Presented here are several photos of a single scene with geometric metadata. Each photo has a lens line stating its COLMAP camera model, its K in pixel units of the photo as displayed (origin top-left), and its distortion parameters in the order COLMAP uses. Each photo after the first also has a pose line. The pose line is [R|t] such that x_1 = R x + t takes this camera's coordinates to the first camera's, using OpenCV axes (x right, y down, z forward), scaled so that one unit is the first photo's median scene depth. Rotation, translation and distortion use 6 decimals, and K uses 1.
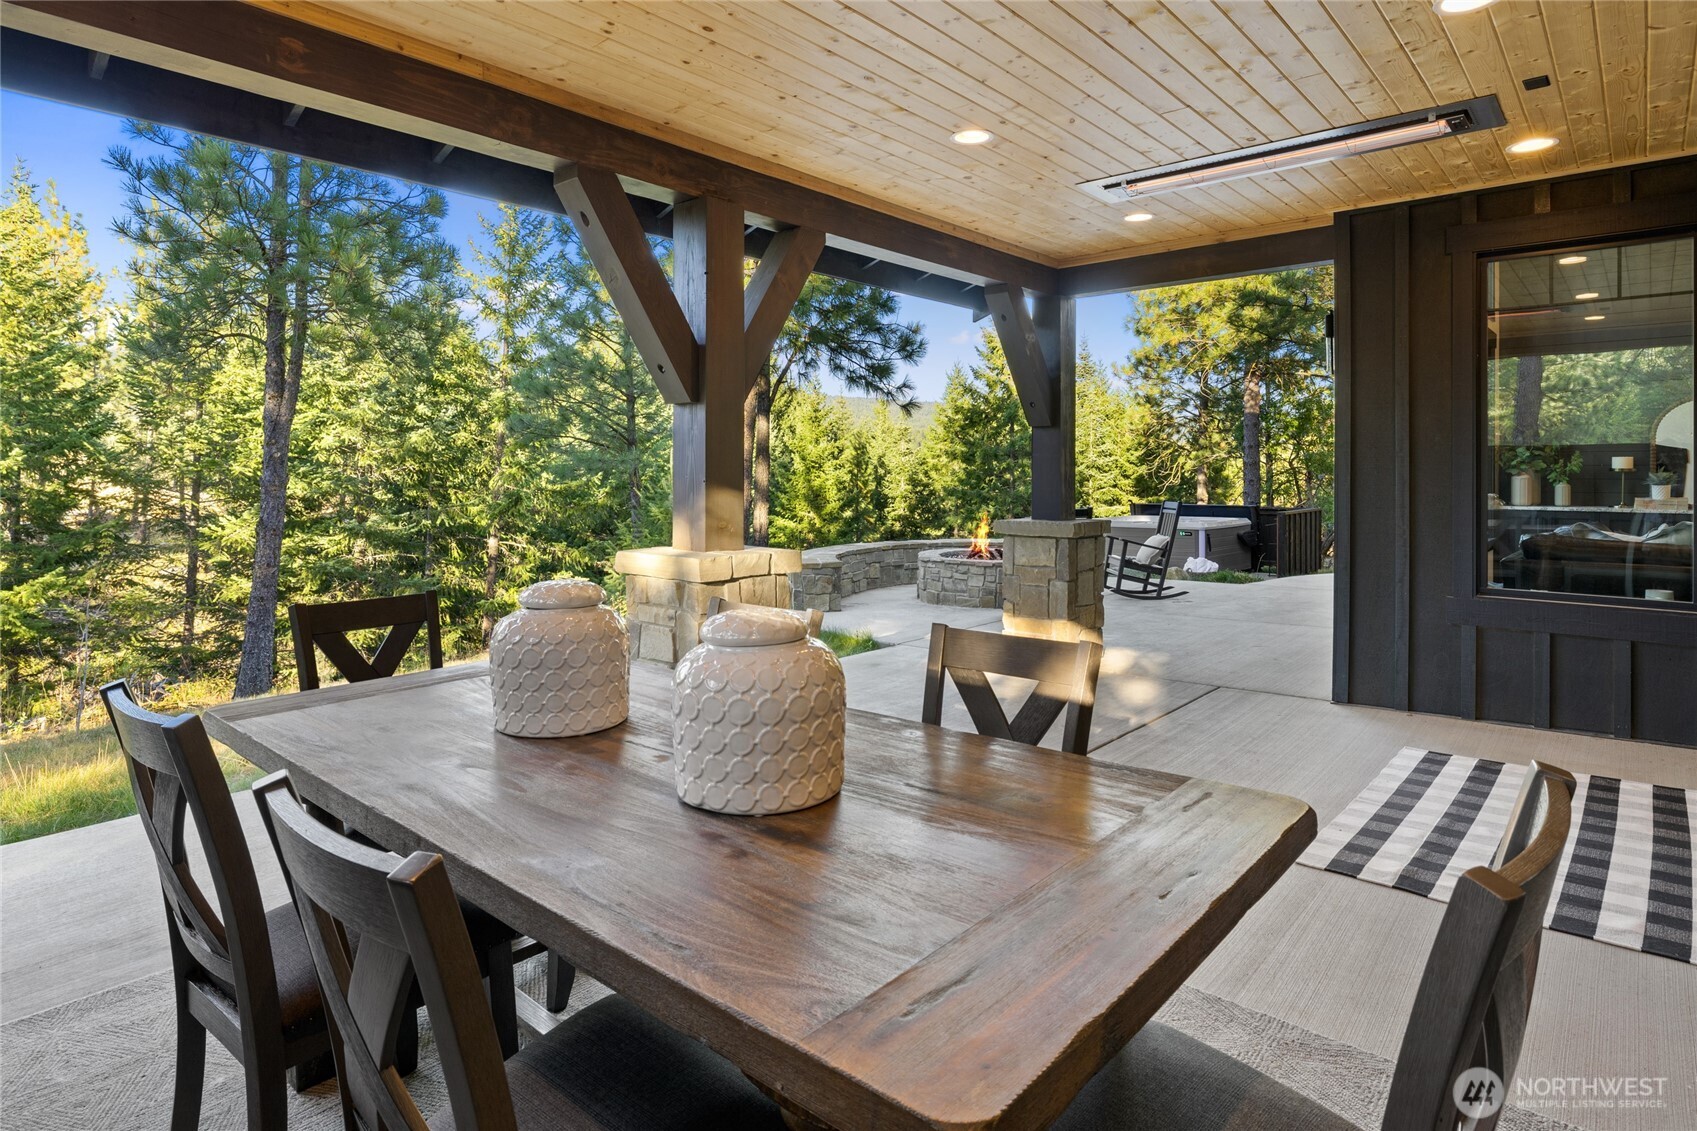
lens RADIAL K [[959.3, 0, 848.5], [0, 959.3, 565.5], [0, 0, 1]] dist [-0.002597, -0.000138]
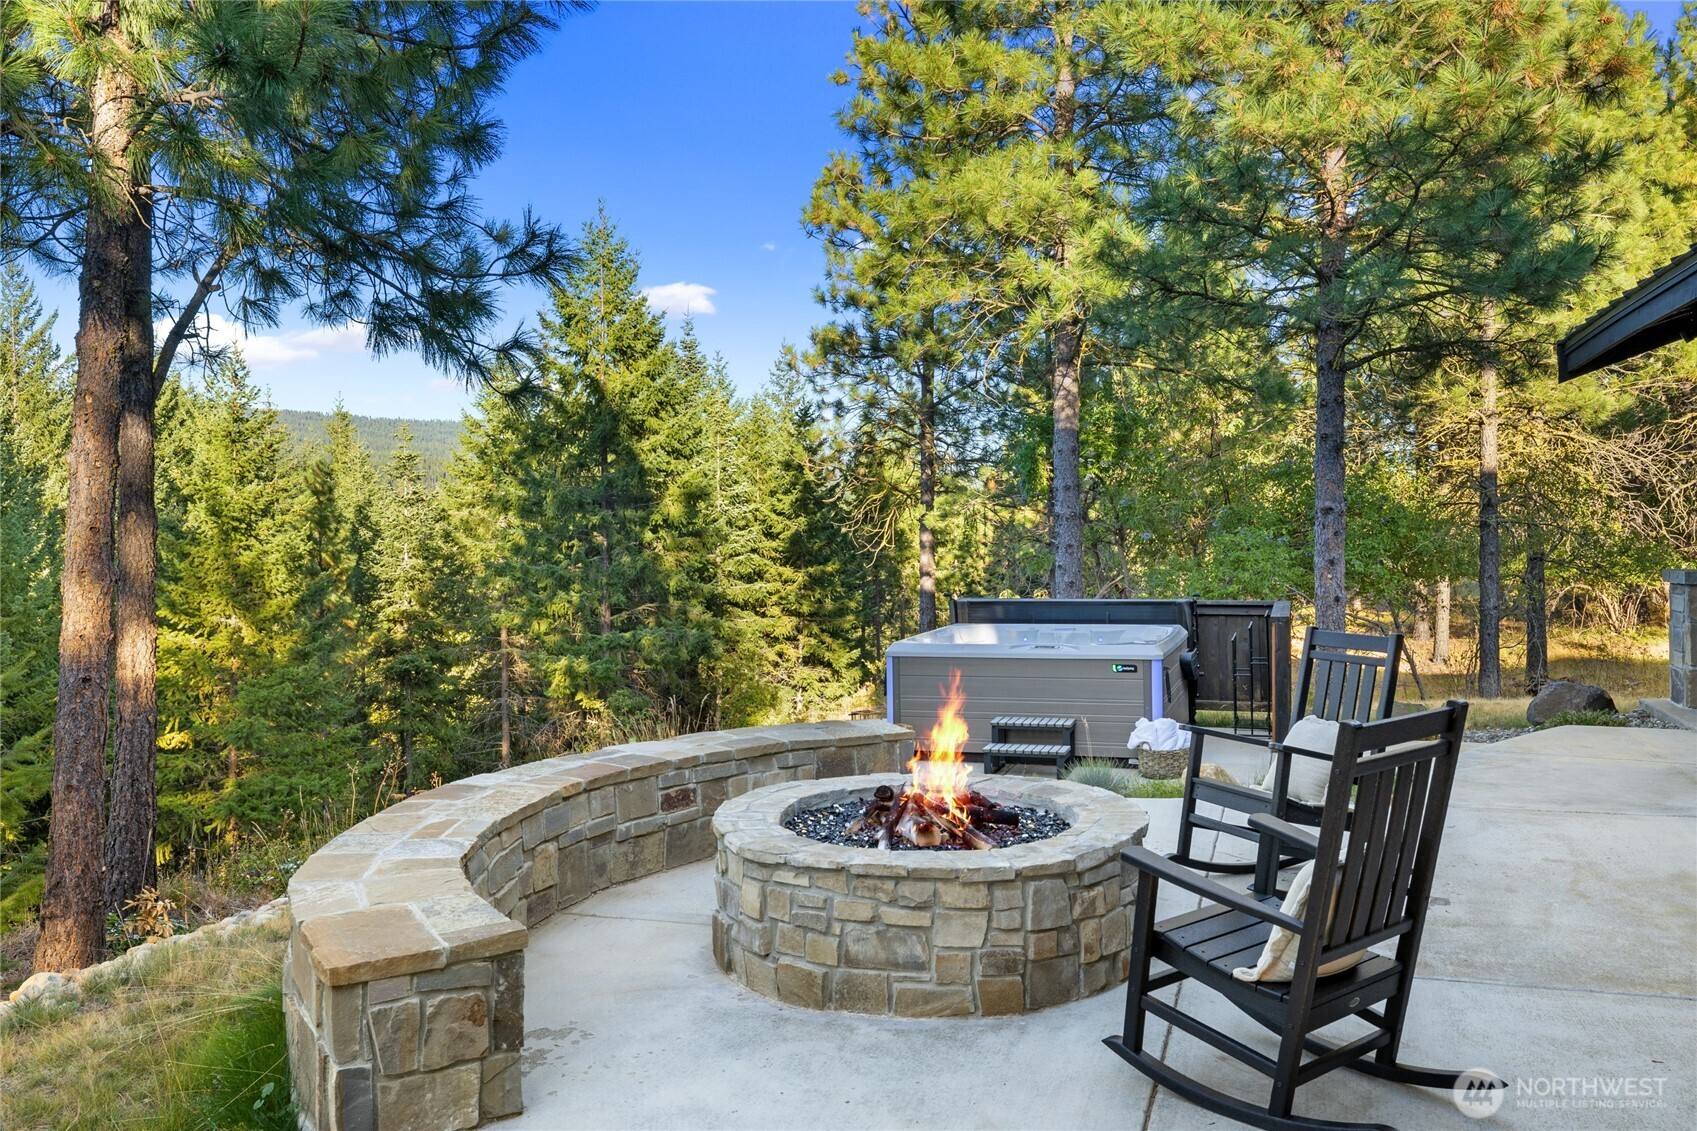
lens RADIAL K [[1434.6, 0, 843.6], [0, 1434.6, 586.3], [0, 0, 1]] dist [-0.004537, 0.000783]
pose [[0.928802, -0.027430, 0.369560, -0.017215], [0.047657, 0.997817, -0.045714, -0.019048], [-0.367499, 0.060071, 0.928082, 0.151499]]
